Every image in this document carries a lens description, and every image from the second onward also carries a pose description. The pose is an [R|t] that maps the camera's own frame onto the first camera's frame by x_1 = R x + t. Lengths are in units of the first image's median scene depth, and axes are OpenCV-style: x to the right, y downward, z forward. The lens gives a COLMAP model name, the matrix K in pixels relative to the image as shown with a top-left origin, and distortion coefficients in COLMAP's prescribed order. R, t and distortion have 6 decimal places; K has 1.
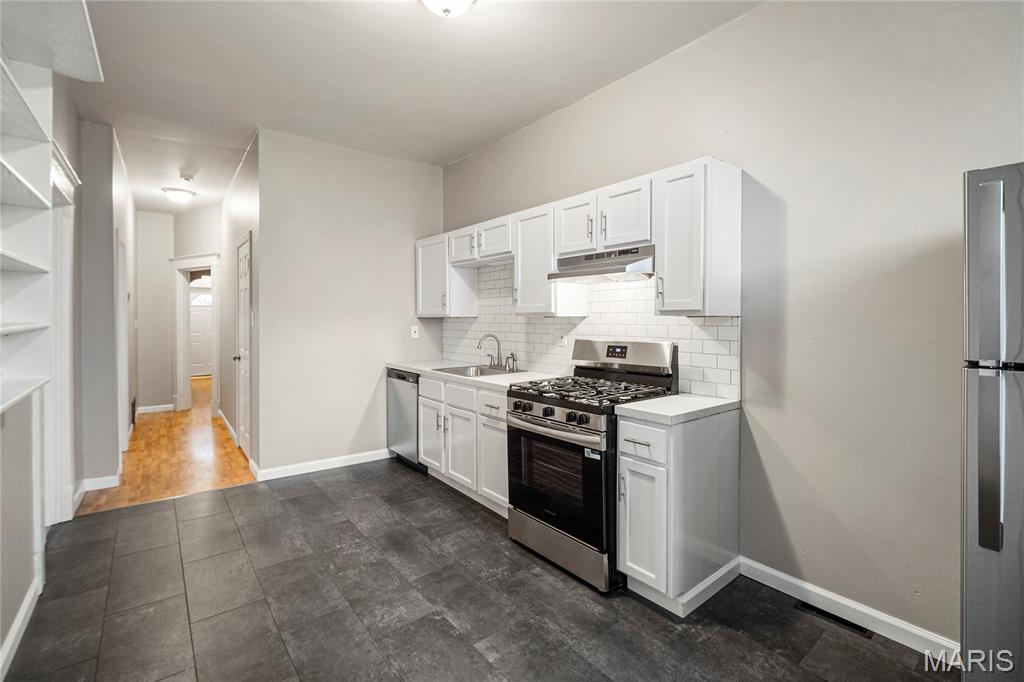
lens RADIAL K [[456.3, 0, 529.7], [0, 456.3, 324.9], [0, 0, 1]] dist [-0.003515, -0.000521]
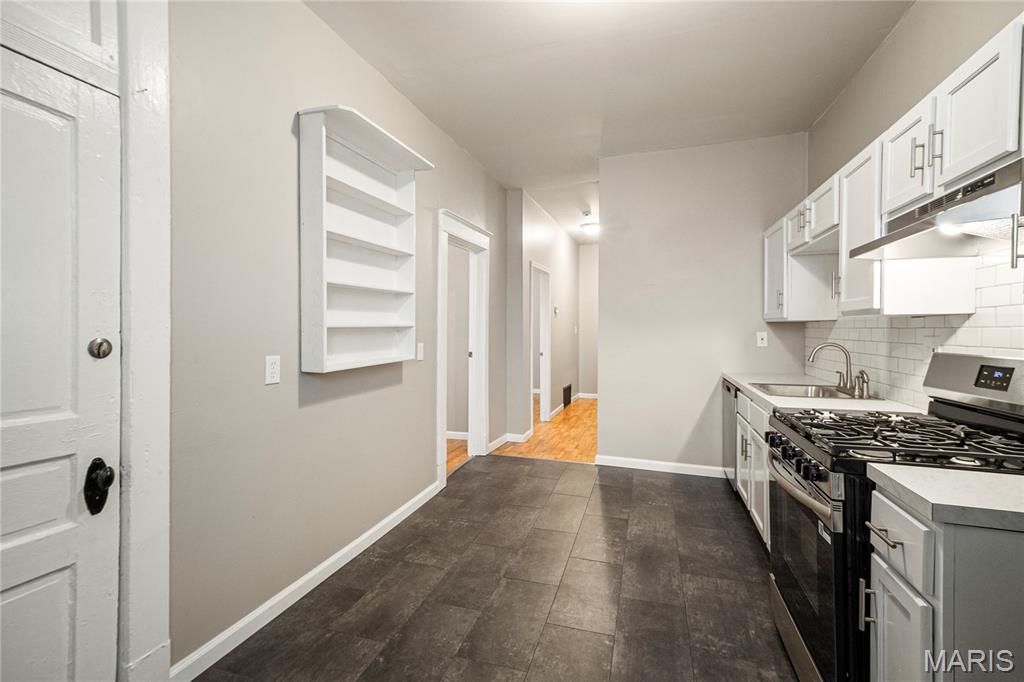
lens RADIAL K [[456.3, 0, 512.0], [0, 456.3, 335.8], [0, 0, 1]] dist [-0.003515, -0.000521]
pose [[0.541961, 0.013380, -0.840297, 0.310939], [-0.012720, 0.999889, 0.007717, 0.013015], [0.840307, 0.006506, 0.542071, 0.228257]]
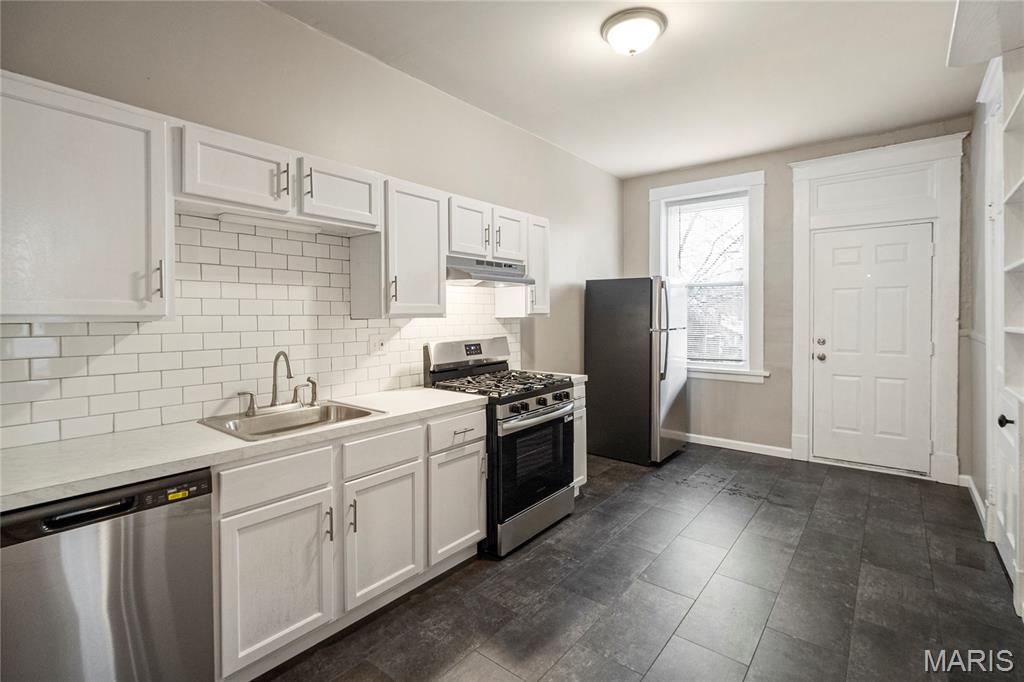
lens RADIAL K [[456.3, 0, 514.2], [0, 456.3, 325.7], [0, 0, 1]] dist [-0.003515, -0.000521]
pose [[-0.185634, -0.019847, 0.982419, -0.866932], [0.021287, 0.999480, 0.024214, -0.022291], [-0.982388, 0.025408, -0.185115, 1.040846]]
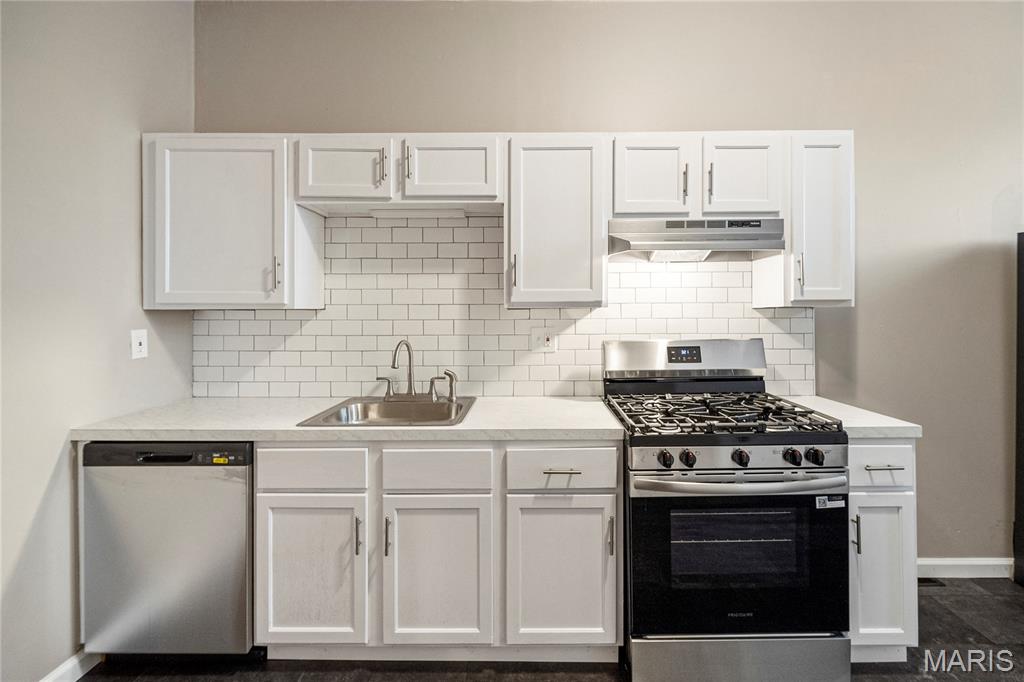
lens RADIAL K [[473.6, 0, 532.8], [0, 473.6, 307.5], [0, 0, 1]] dist [0.000066, -0.001257]
pose [[0.641810, -0.000020, 0.766864, -0.534027], [0.014721, 0.999816, -0.012295, -0.011939], [-0.766722, 0.019180, 0.641692, 0.648422]]
